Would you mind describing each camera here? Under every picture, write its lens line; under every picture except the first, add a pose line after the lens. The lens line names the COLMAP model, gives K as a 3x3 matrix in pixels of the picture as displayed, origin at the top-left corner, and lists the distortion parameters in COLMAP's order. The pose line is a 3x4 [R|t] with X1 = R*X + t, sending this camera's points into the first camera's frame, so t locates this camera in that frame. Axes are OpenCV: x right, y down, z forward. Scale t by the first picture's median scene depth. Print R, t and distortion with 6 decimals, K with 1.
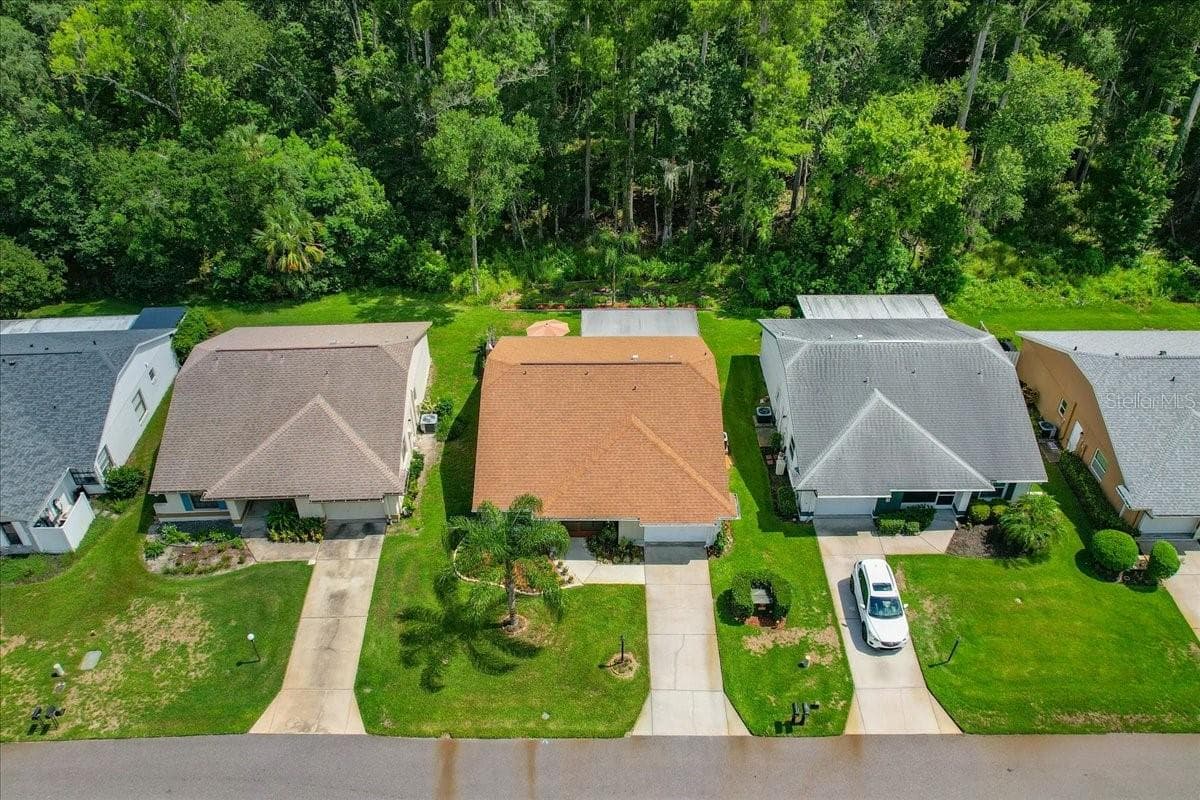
lens RADIAL K [[888.0, 0, 600.0], [0, 888.0, 400.0], [0, 0, 1]] dist [-0.042215, 0.000473]
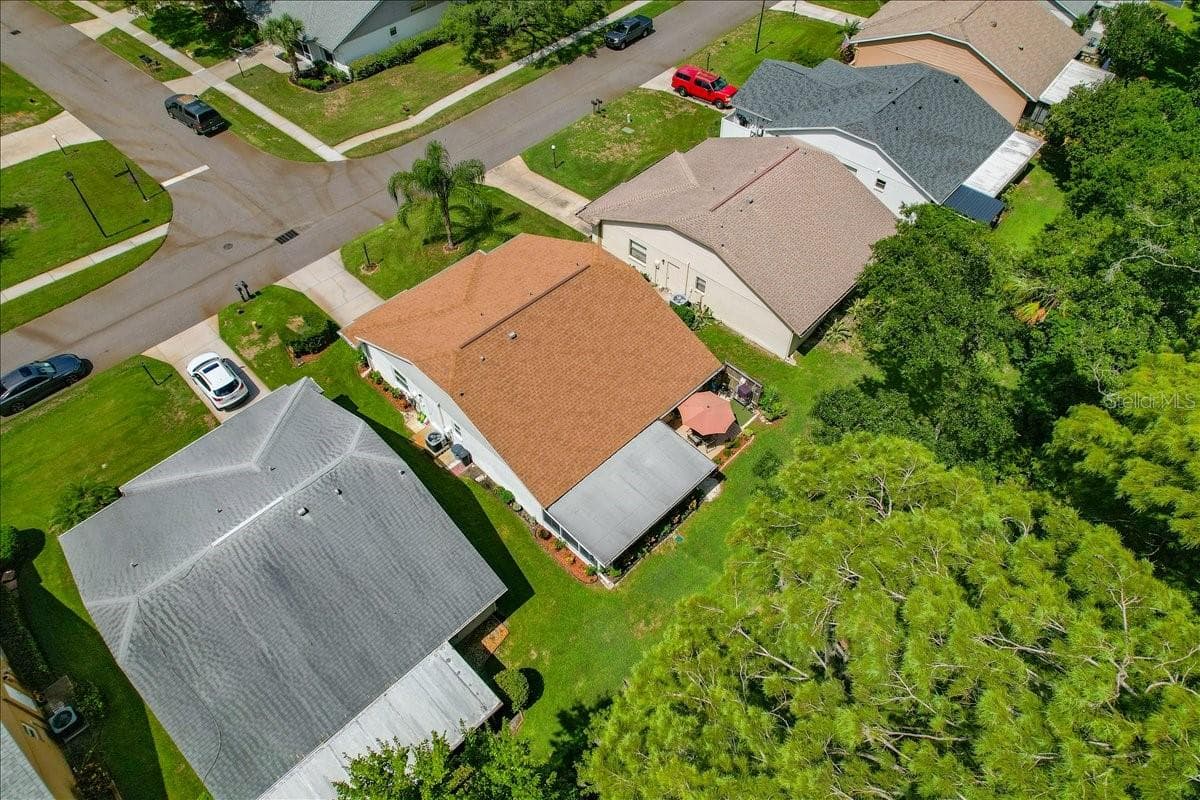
lens RADIAL K [[776.2, 0, 600.0], [0, 776.2, 400.0], [0, 0, 1]] dist [-0.093016, 0.092160]
pose [[-0.707404, 0.542294, -0.453318, 0.448142], [-0.414302, 0.201489, 0.887556, -0.936349], [0.572655, 0.815671, 0.082139, 1.279645]]
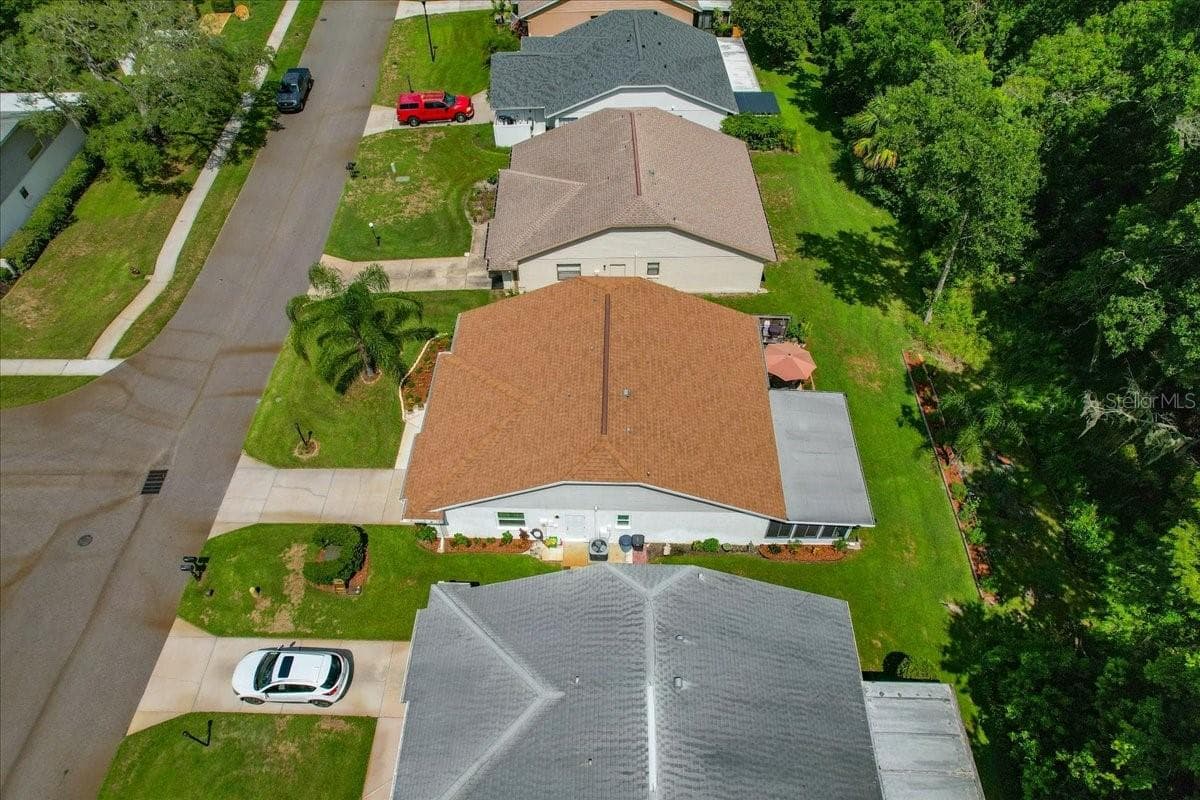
lens RADIAL K [[776.2, 0, 600.0], [0, 776.2, 400.0], [0, 0, 1]] dist [-0.093016, 0.092160]
pose [[-0.023537, 0.761022, -0.648299, 0.605724], [-0.589337, 0.513259, 0.623897, -0.568281], [0.807545, 0.396752, 0.436417, 0.839660]]
